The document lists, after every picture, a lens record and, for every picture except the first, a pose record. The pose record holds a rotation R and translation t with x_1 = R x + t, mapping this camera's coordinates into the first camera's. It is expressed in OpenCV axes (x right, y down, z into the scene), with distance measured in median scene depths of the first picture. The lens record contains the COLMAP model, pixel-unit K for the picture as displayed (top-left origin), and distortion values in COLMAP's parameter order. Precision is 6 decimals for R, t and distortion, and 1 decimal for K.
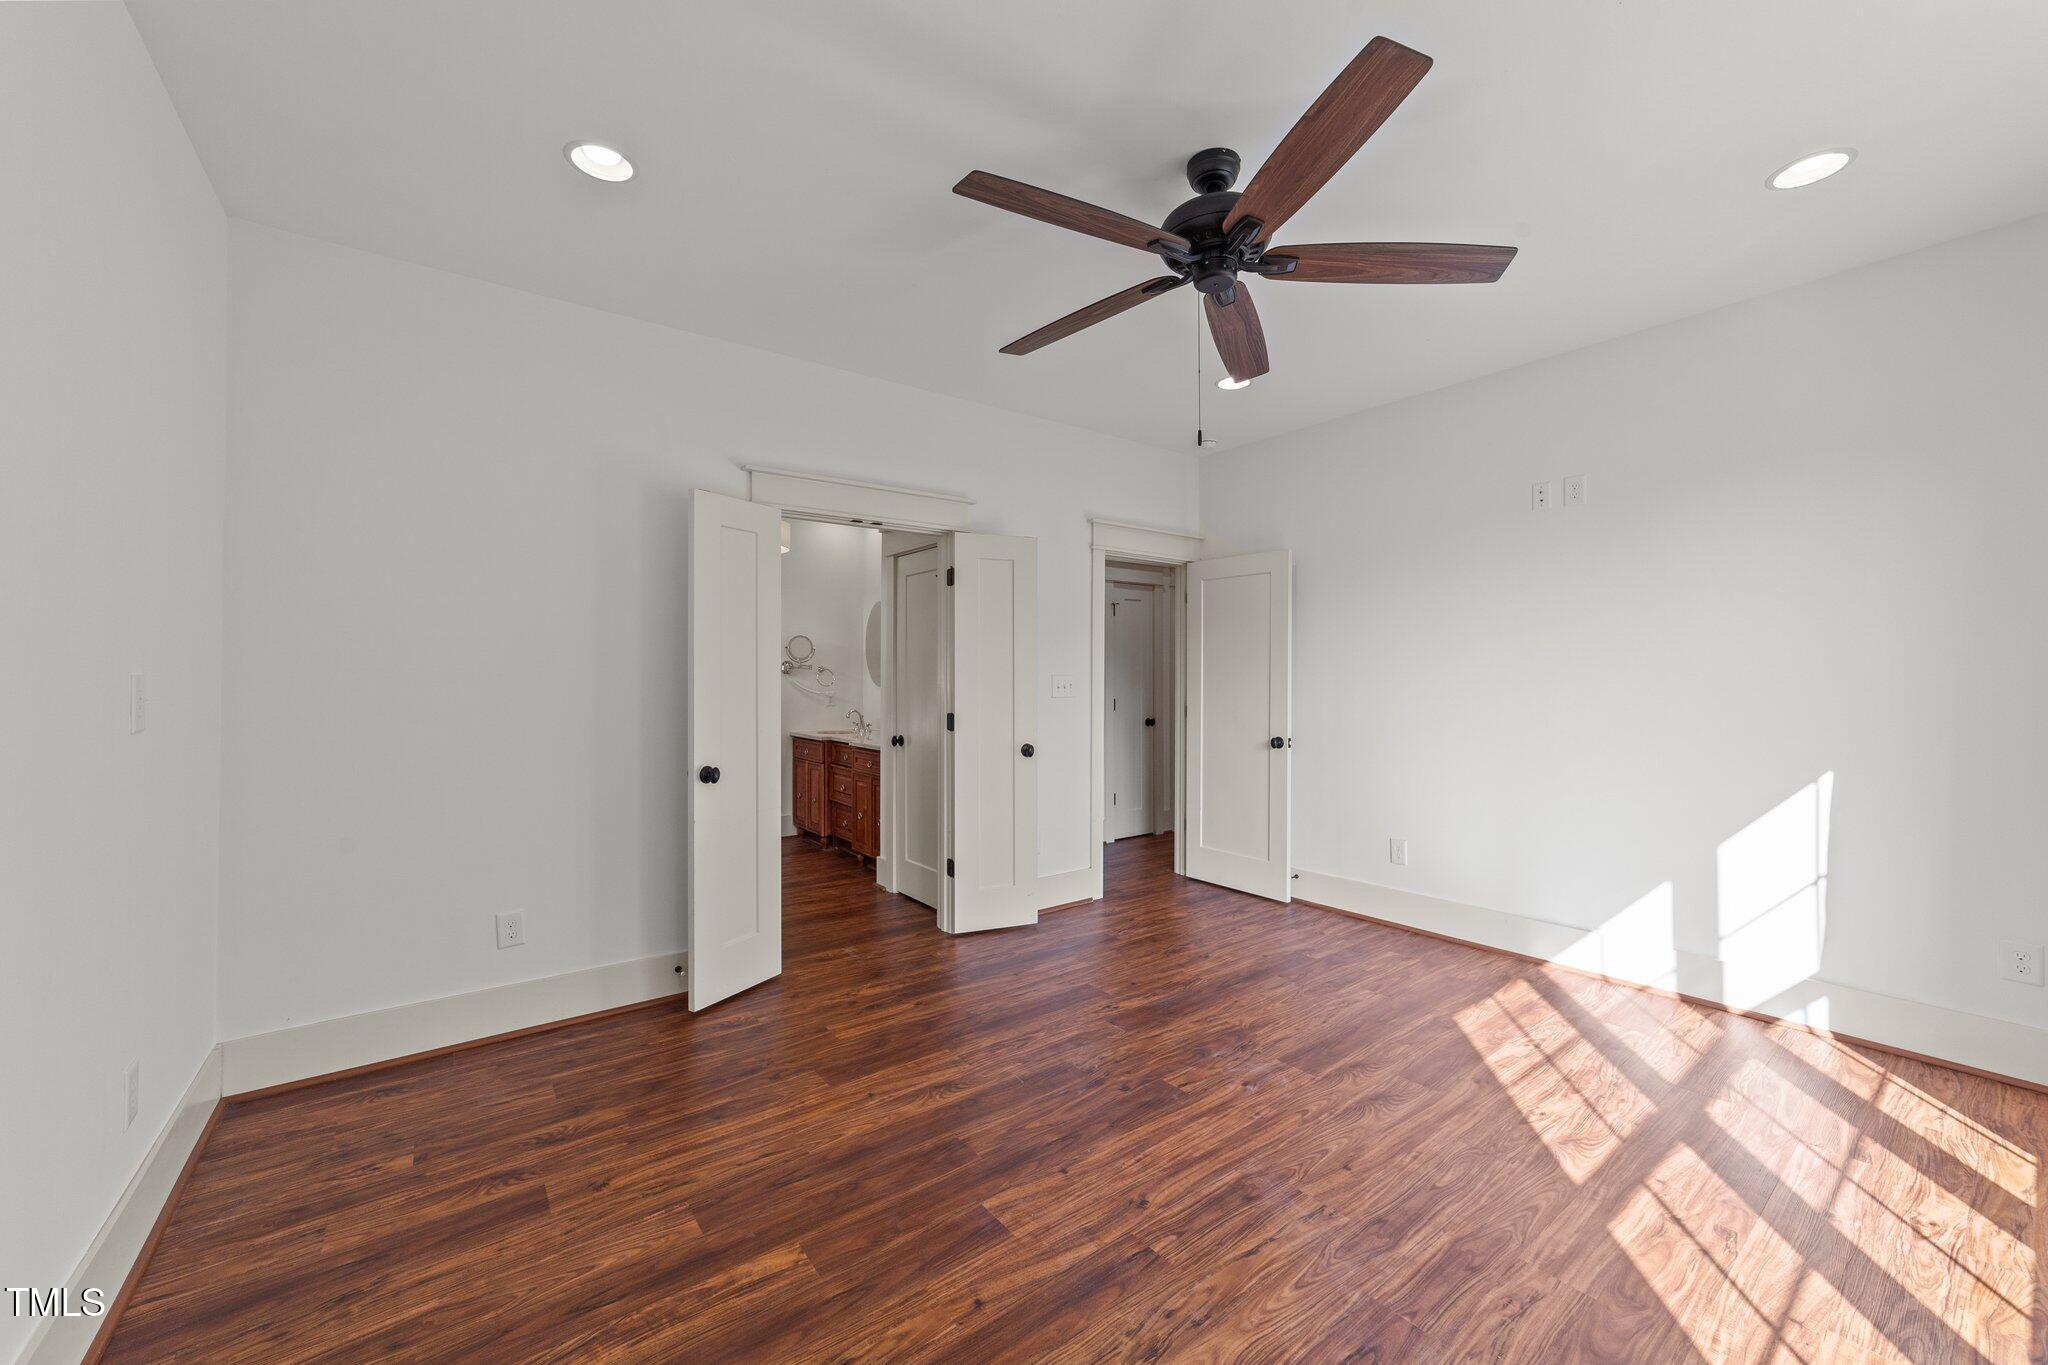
lens RADIAL K [[788.7, 0, 1027.2], [0, 788.7, 679.9], [0, 0, 1]] dist [-0.001305, 0.000309]
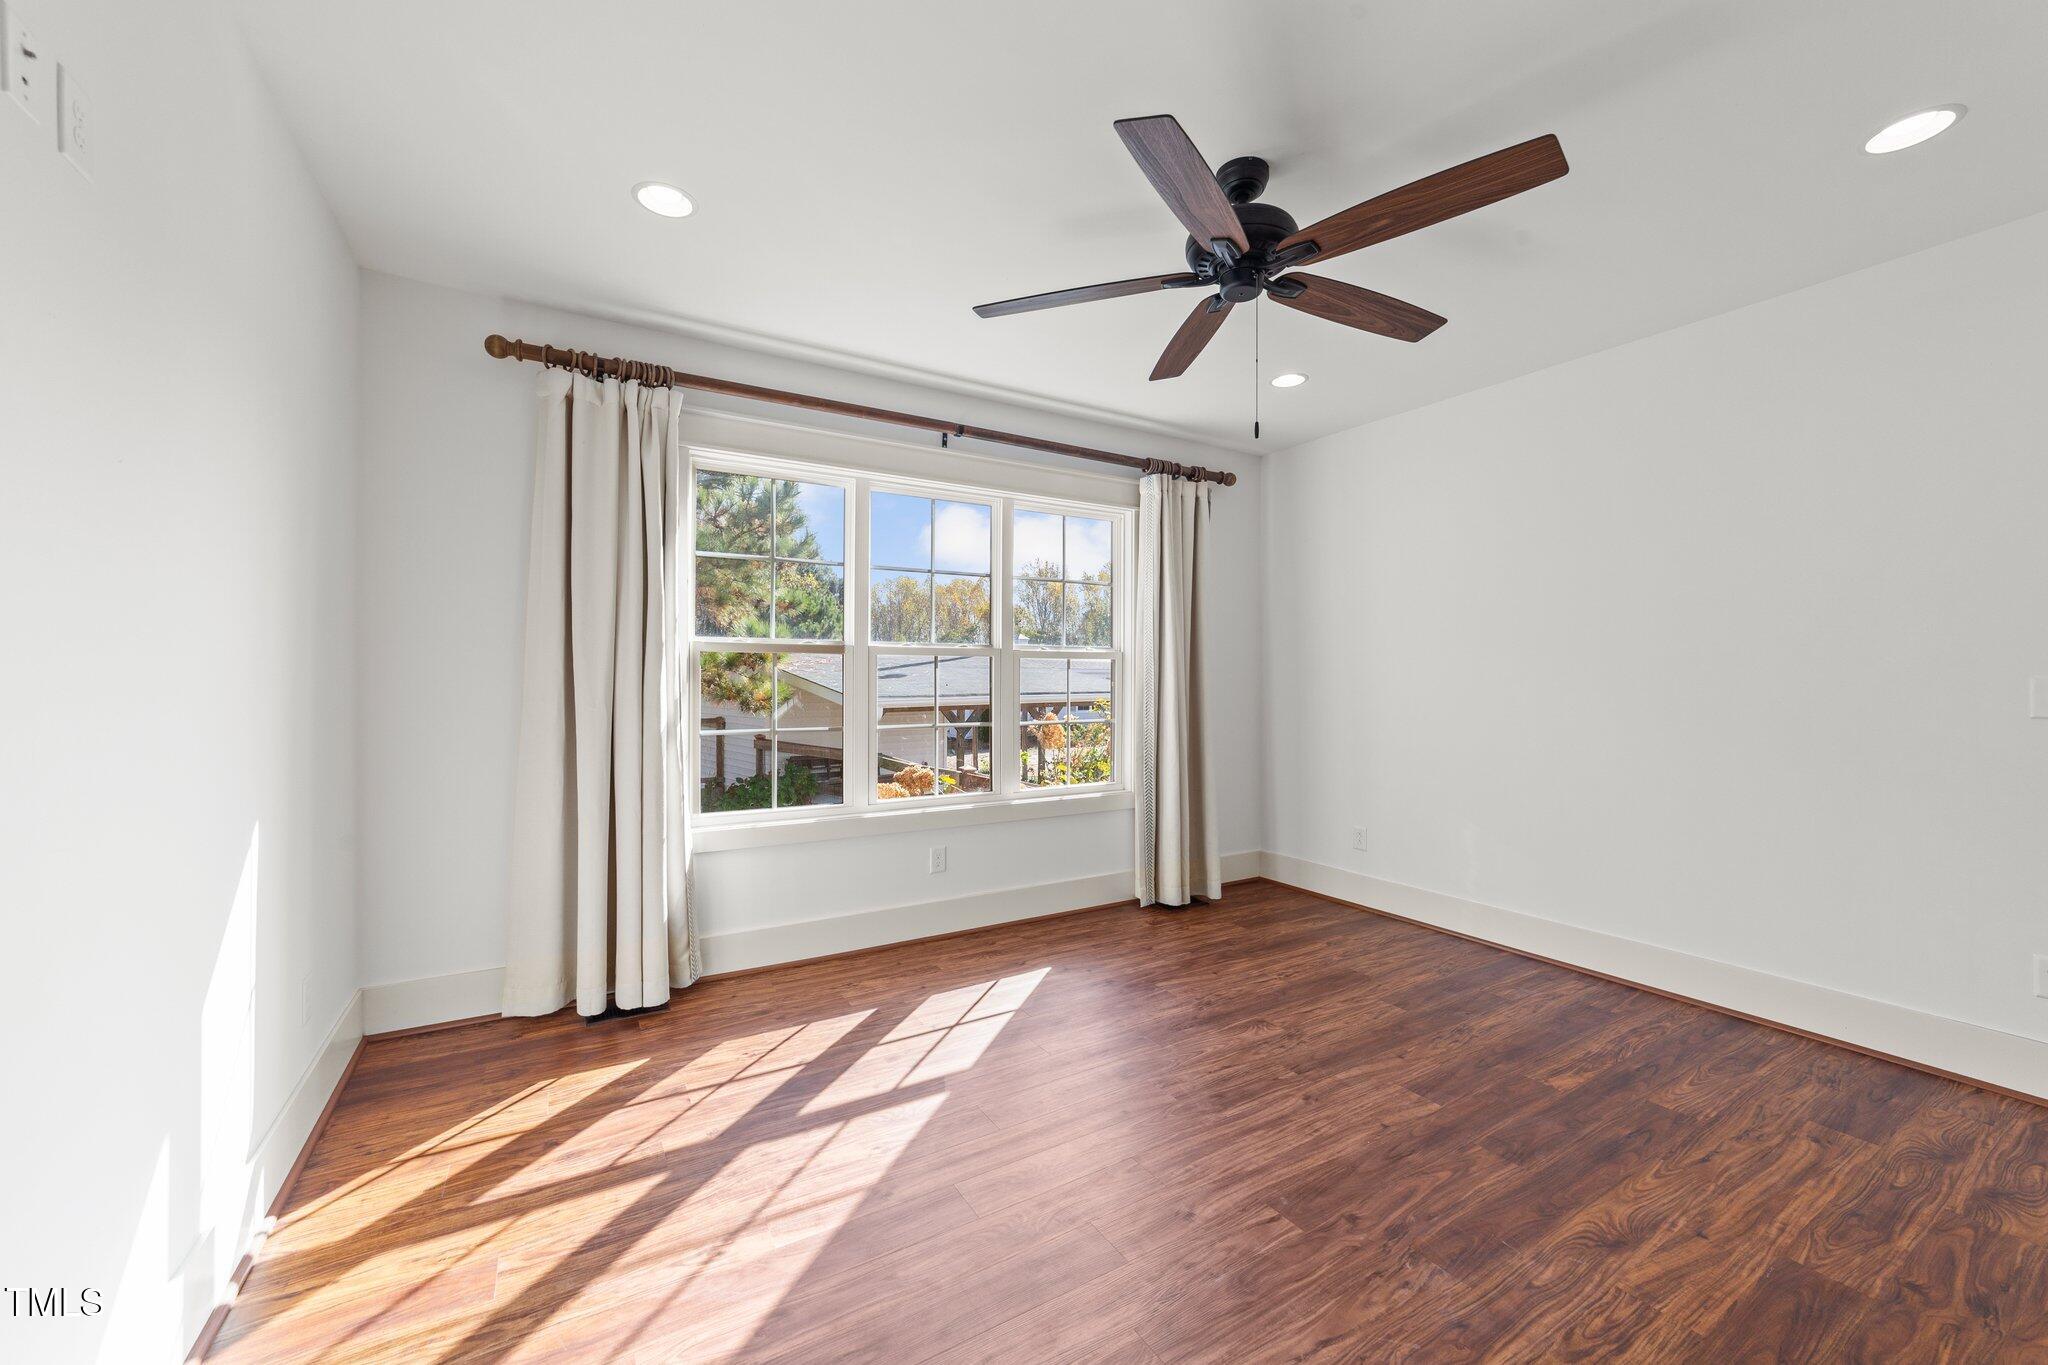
lens RADIAL K [[788.7, 0, 1027.2], [0, 788.7, 679.9], [0, 0, 1]] dist [-0.001305, 0.000309]
pose [[-0.994153, 0.002001, 0.107958, 0.418530], [0.001809, 0.999997, -0.001870, -0.001276], [-0.107961, -0.001664, -0.994154, 2.124334]]
